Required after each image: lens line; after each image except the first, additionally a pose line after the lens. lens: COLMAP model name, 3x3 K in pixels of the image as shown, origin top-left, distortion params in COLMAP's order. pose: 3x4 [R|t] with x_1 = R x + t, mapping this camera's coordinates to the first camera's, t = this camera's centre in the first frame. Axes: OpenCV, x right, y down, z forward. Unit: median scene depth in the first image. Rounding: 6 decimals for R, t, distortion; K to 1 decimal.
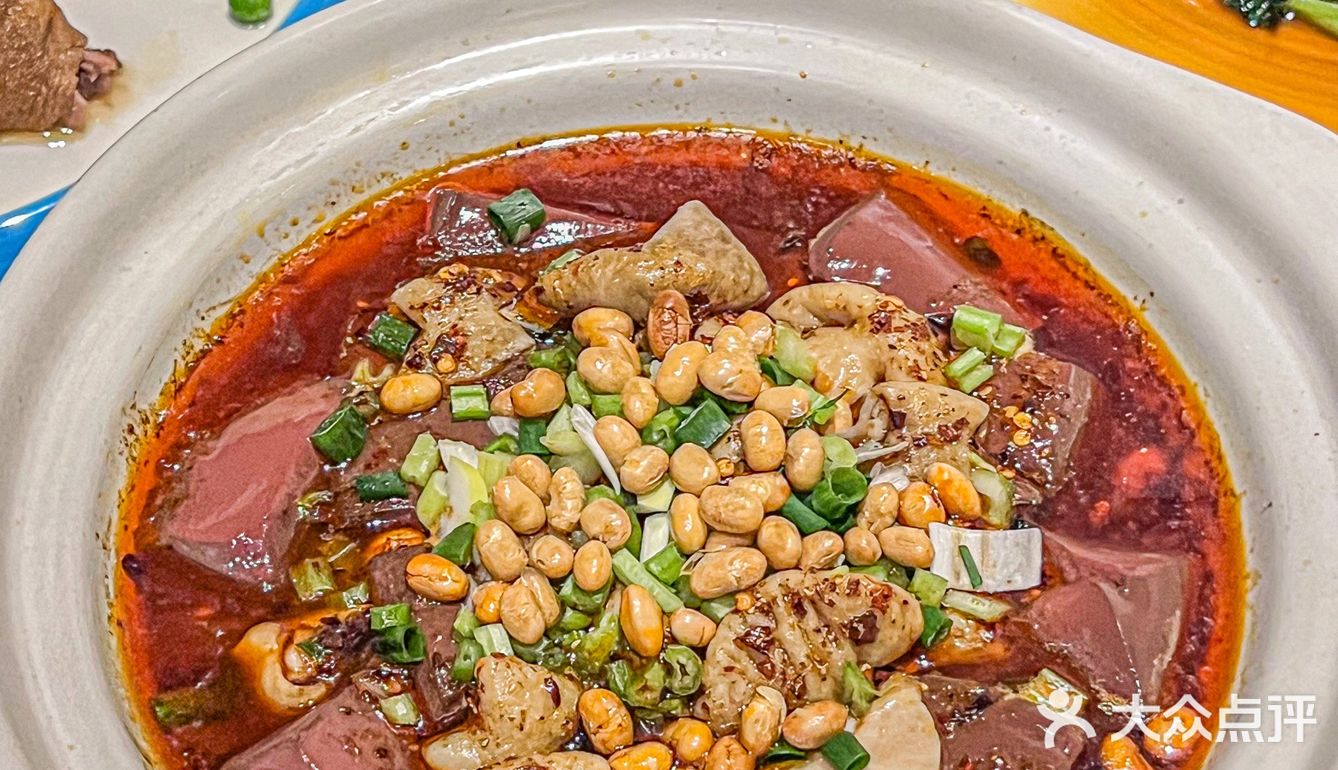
lens RADIAL K [[2967.2, 0, 669.4], [0, 2967.2, 389.3], [0, 0, 1]] dist [0.178553, 0.000000]
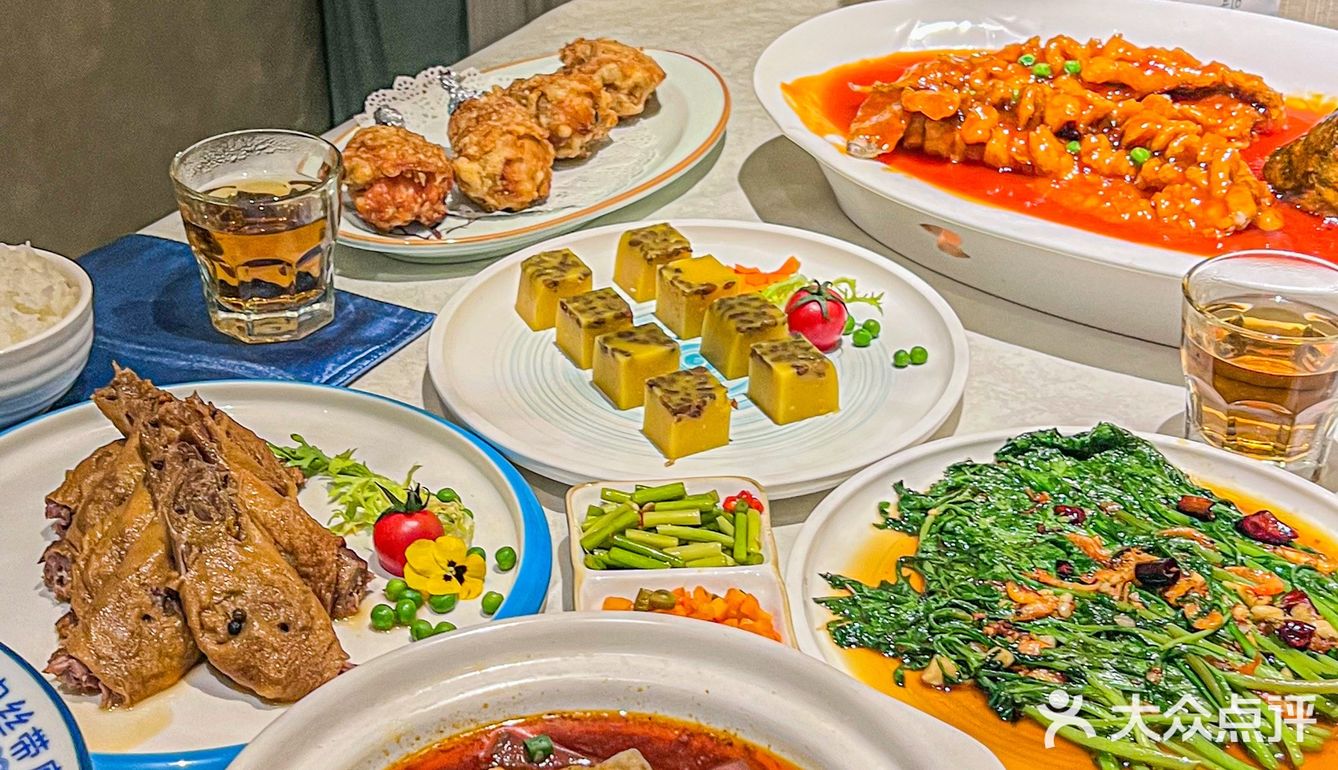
lens RADIAL K [[2081.5, 0, 621.0], [0, 2081.5, 356.3], [0, 0, 1]] dist [0.141240, 0.000000]
pose [[0.982923, 0.068696, -0.170712, 0.207526], [-0.126396, 0.926273, -0.355025, 0.173362], [0.133737, 0.370540, 0.919138, -0.270188]]
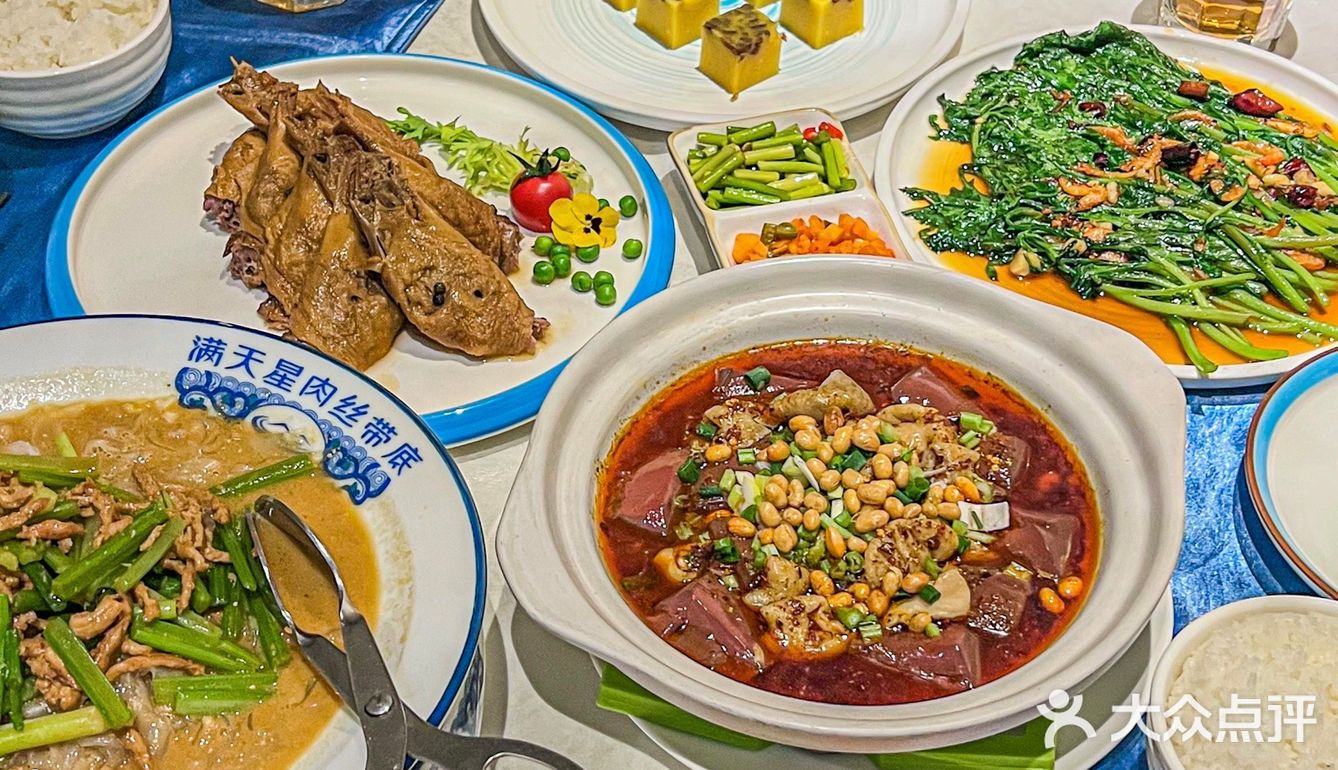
lens RADIAL K [[2081.5, 0, 668.3], [0, 2081.5, 396.5], [0, 0, 1]] dist [0.141240, 0.000000]
pose [[0.999769, -0.017951, 0.011829, -0.139413], [0.019240, 0.992612, -0.119793, 0.141702], [-0.009591, 0.119993, 0.992728, -0.537841]]
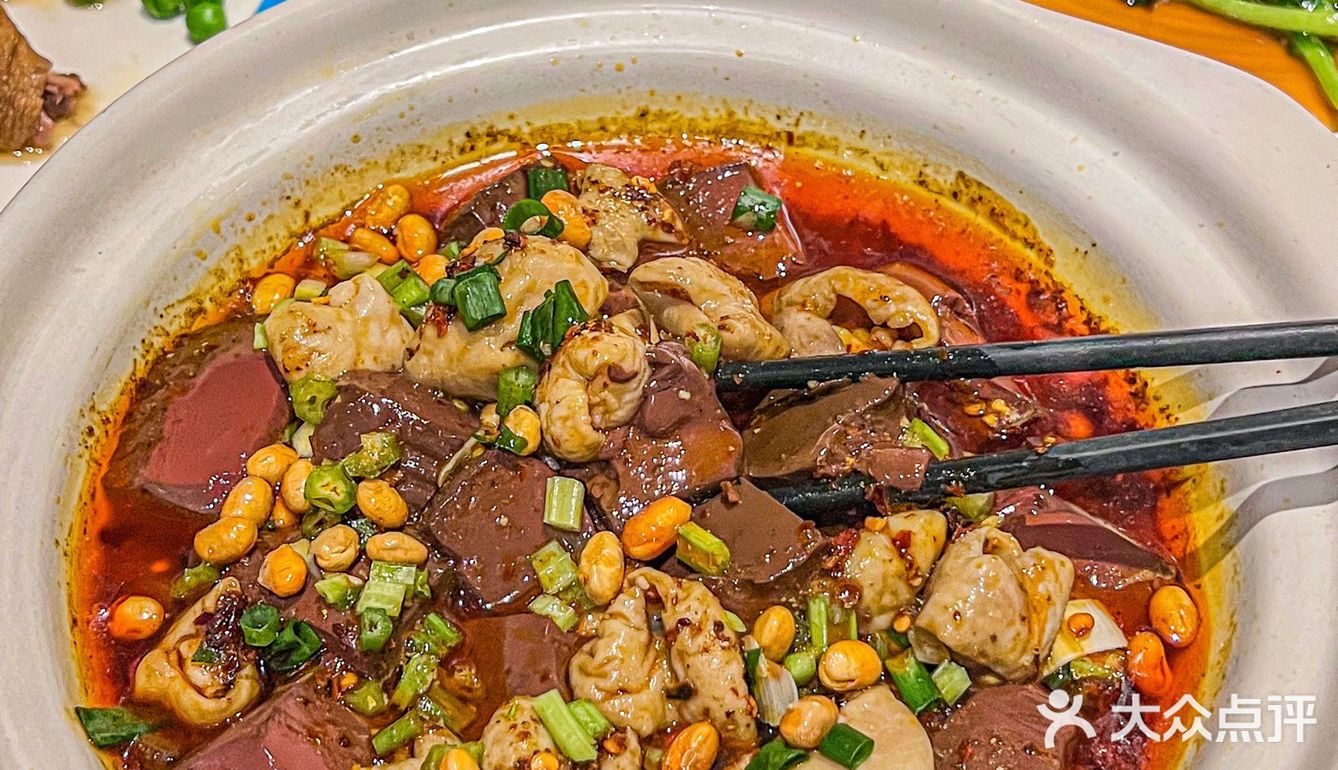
lens RADIAL K [[2081.5, 0, 661.4], [0, 2081.5, 391.6], [0, 0, 1]] dist [0.141240, 0.000000]
pose [[0.997670, -0.053603, 0.042209, -0.020194], [0.053231, 0.998533, 0.009886, 0.003359], [-0.042677, -0.007616, 0.999060, 0.288341]]
